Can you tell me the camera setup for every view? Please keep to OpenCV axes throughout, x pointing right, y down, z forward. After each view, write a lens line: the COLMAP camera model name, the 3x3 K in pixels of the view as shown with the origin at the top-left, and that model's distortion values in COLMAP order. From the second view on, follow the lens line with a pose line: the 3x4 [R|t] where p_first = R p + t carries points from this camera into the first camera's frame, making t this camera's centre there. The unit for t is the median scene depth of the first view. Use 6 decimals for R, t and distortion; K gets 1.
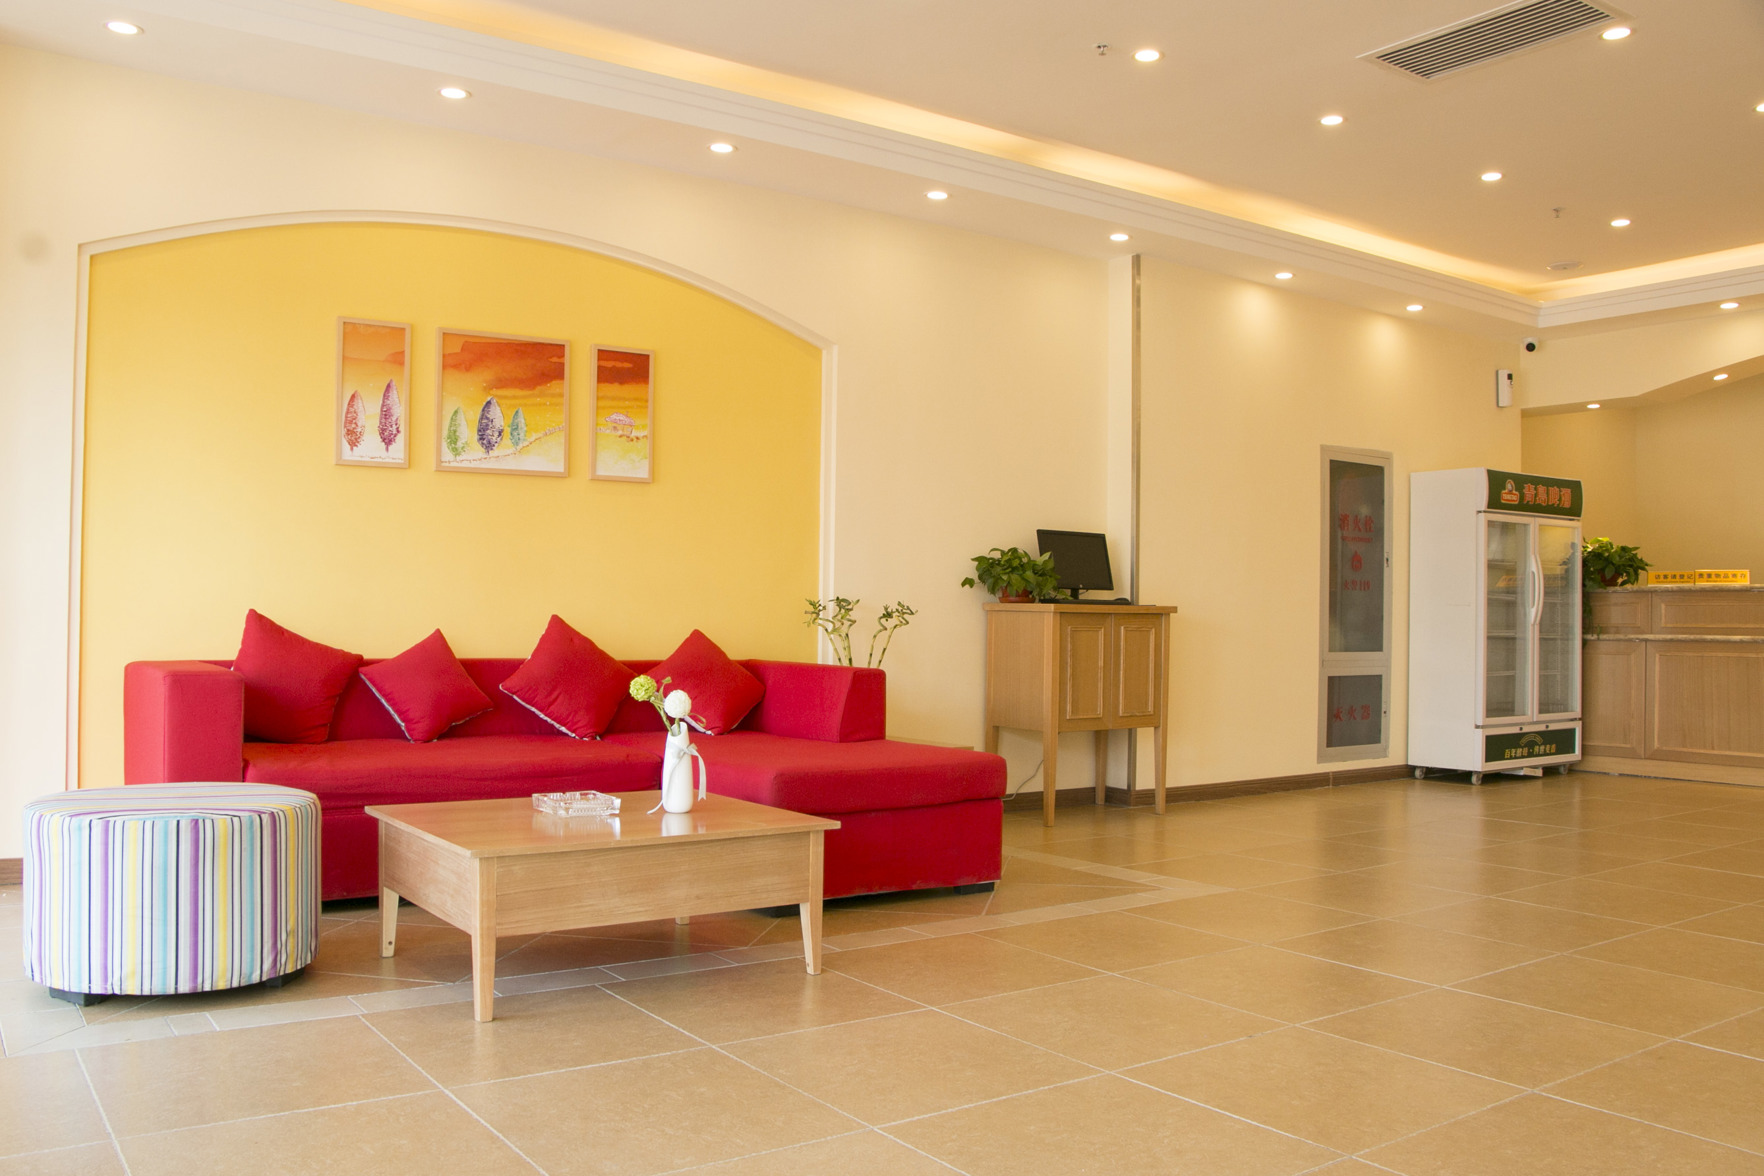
lens RADIAL K [[1458.3, 0, 882.0], [0, 1458.3, 588.0], [0, 0, 1]] dist [0.001456, 0.003182]
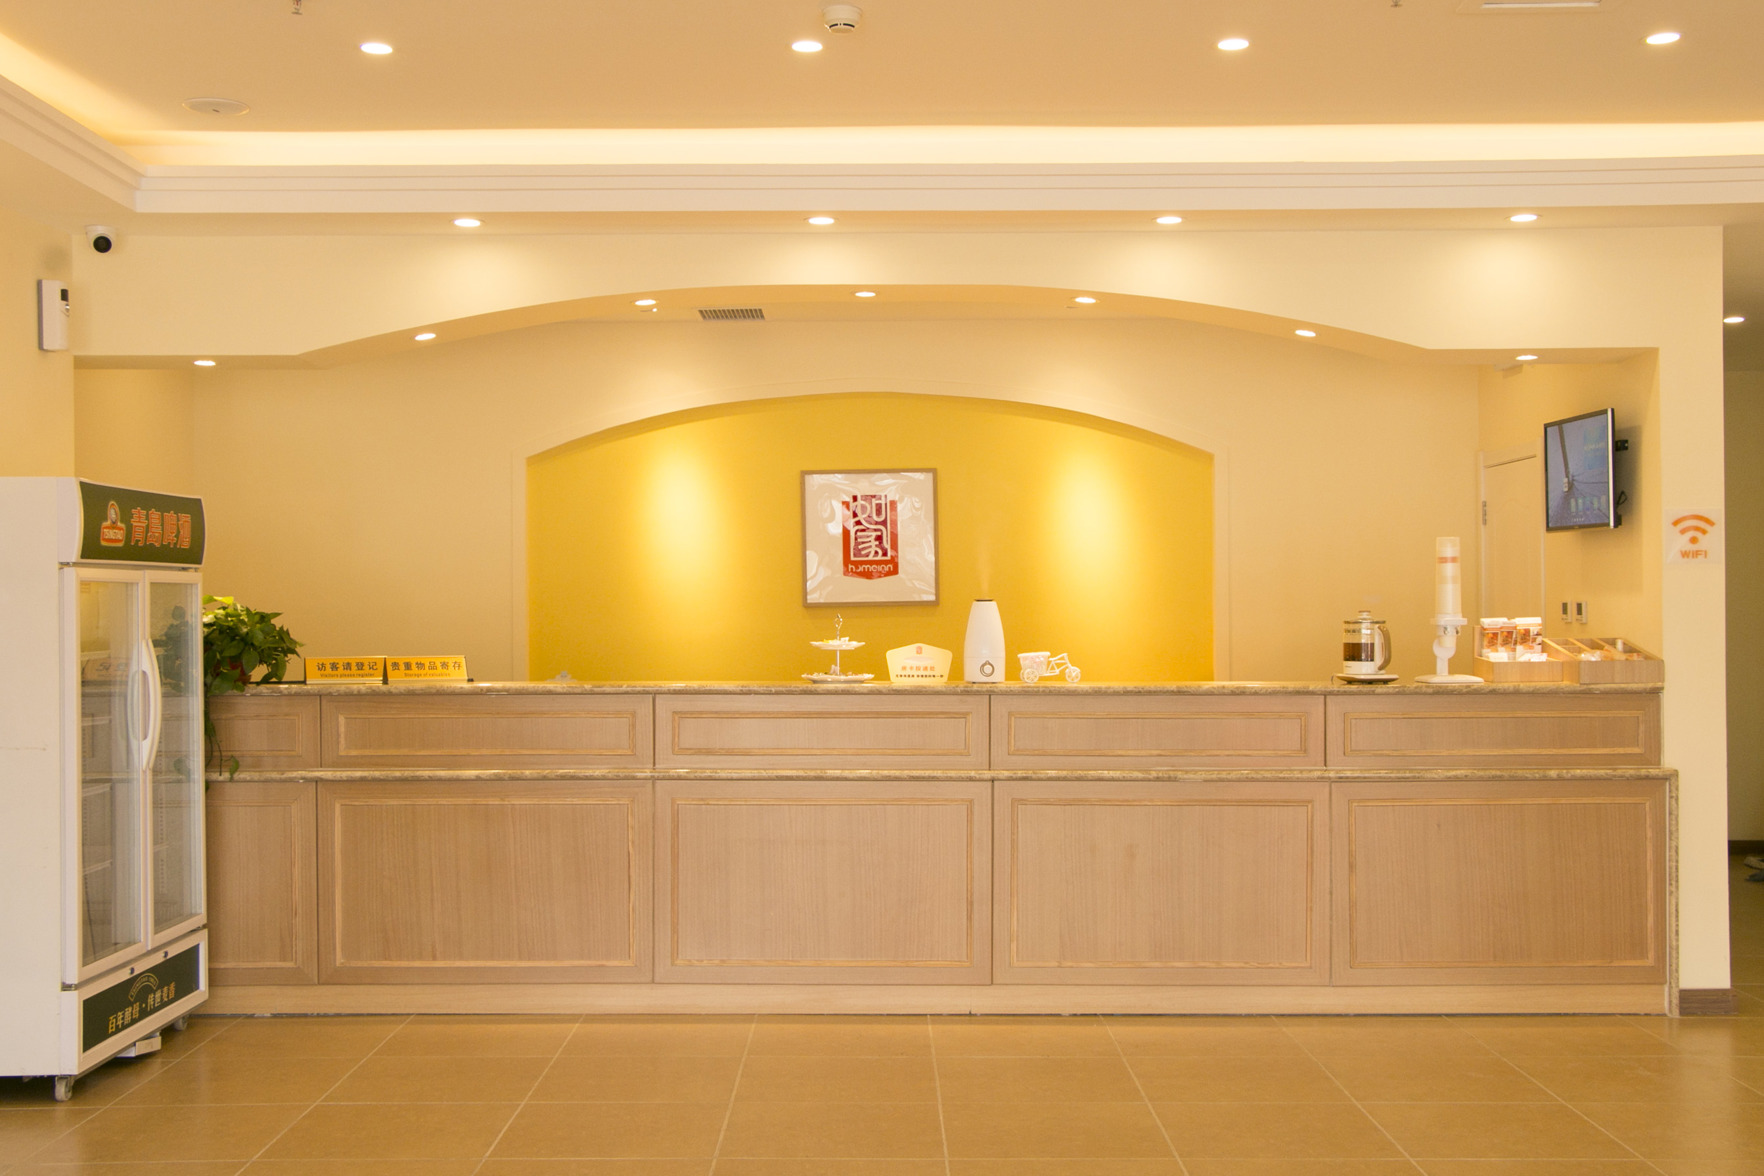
lens RADIAL K [[2061.7, 0, 880.1], [0, 2061.7, 610.6], [0, 0, 1]] dist [-0.037251, 0.265883]
pose [[0.586916, -0.026607, 0.809211, -0.005241], [0.003046, 0.999525, 0.030655, -0.055735], [-0.809642, -0.015527, 0.586718, 0.339368]]
